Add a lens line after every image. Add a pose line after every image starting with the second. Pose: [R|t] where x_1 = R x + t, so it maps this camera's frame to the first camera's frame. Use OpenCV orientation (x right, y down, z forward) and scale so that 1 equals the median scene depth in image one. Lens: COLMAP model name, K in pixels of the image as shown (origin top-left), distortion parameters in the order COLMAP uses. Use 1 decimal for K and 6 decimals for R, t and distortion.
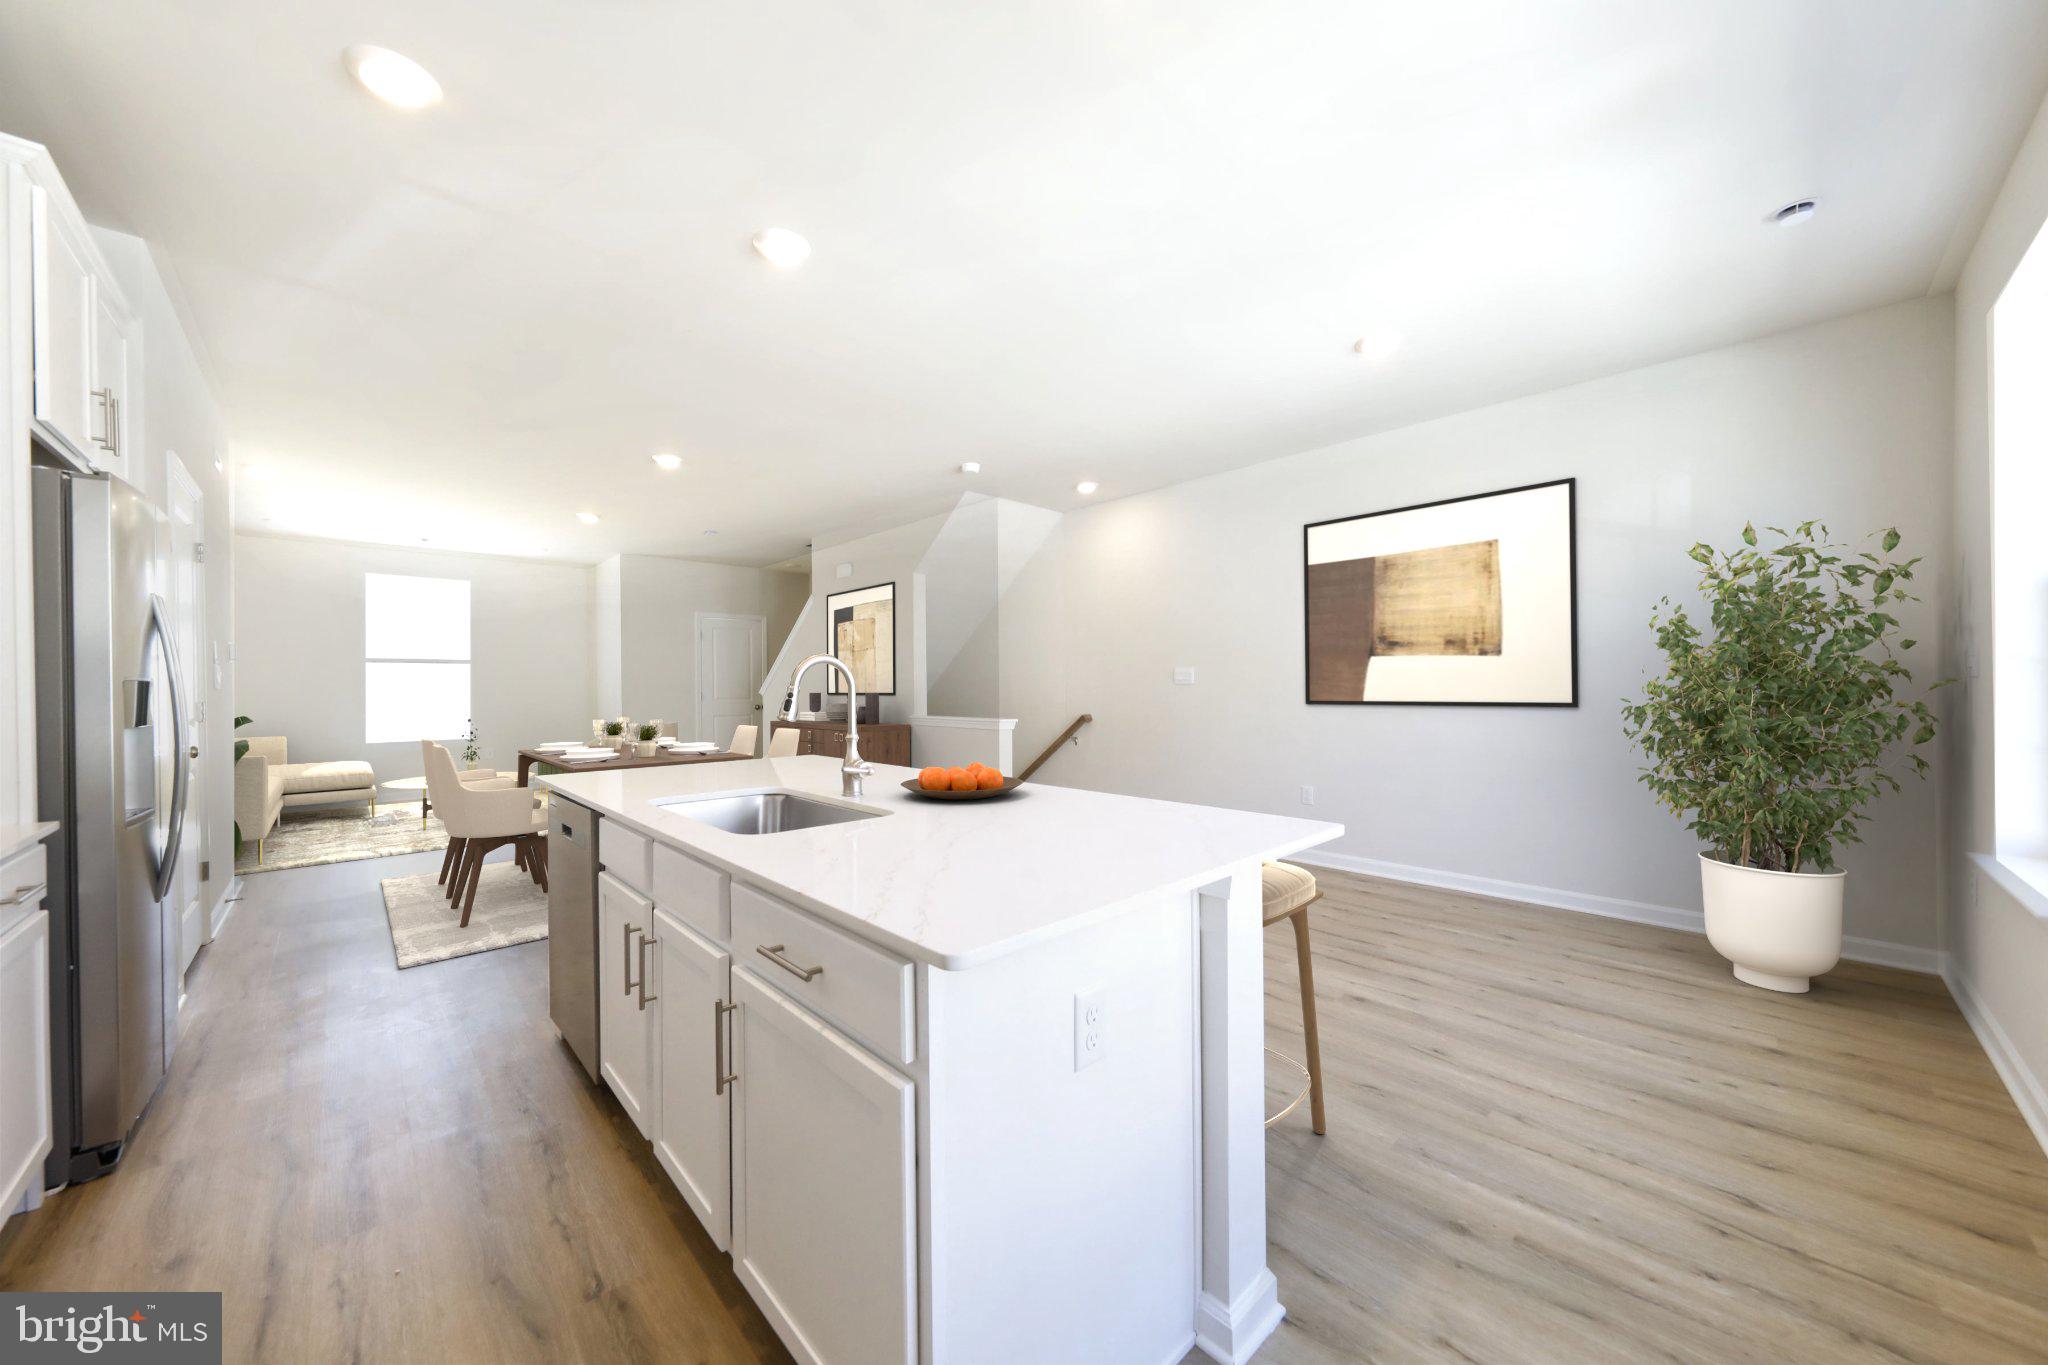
lens RADIAL K [[713.1, 0, 1026.5], [0, 713.1, 689.0], [0, 0, 1]] dist [-0.002062, -0.000295]
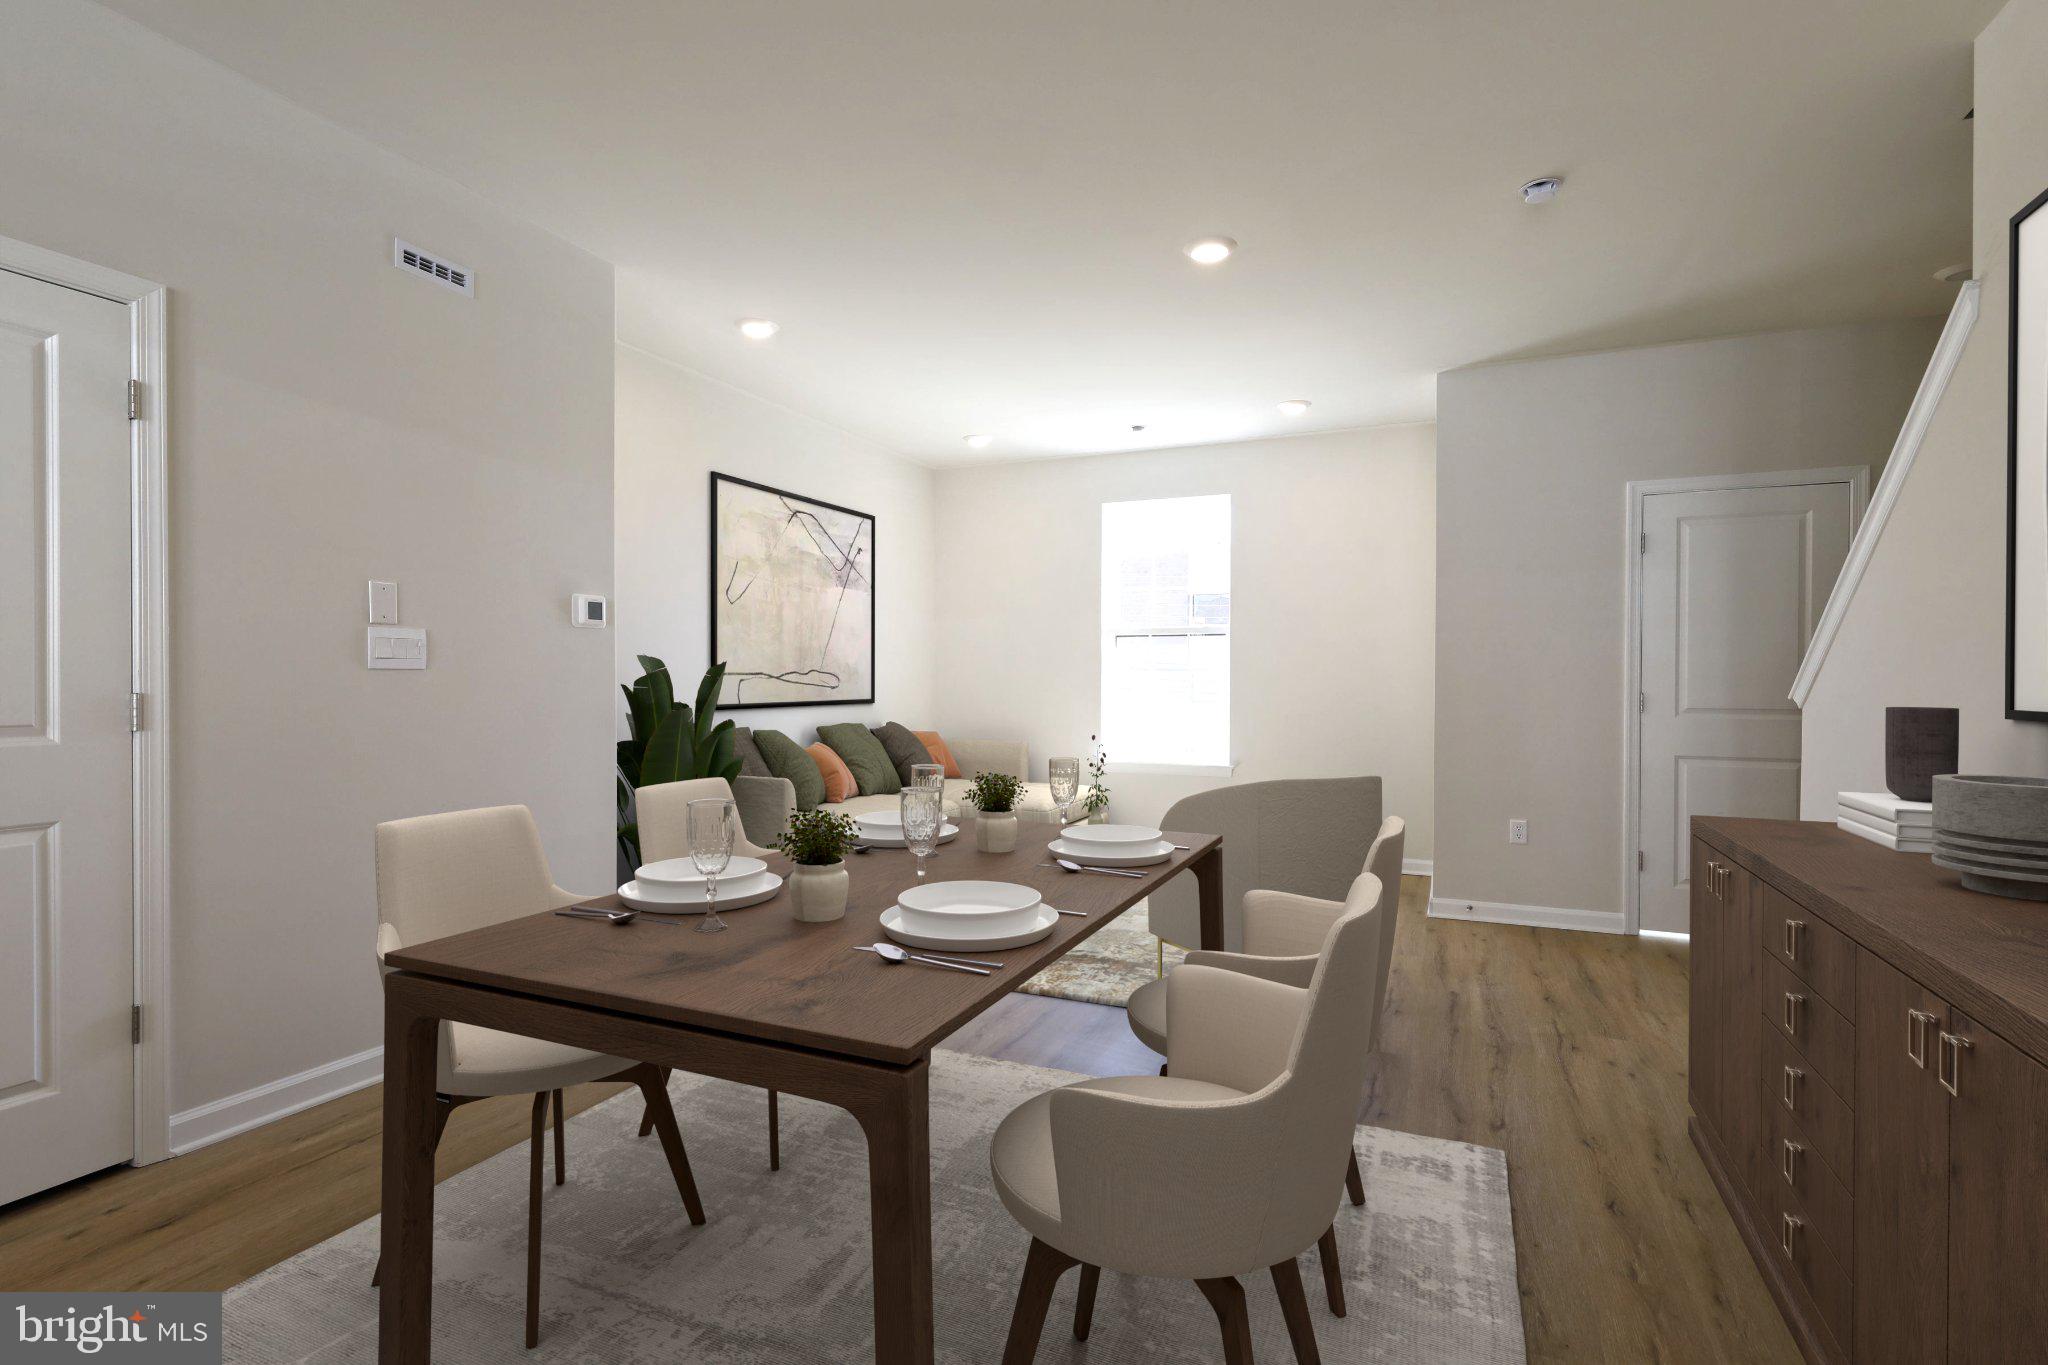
lens RADIAL K [[956.2, 0, 1026.1], [0, 956.2, 683.1], [0, 0, 1]] dist [0.002735, 0.000503]
pose [[0.382851, 0.009651, -0.923760, -0.403959], [-0.011068, 0.999922, 0.005860, -0.001323], [0.923744, 0.007981, 0.382928, 1.893375]]
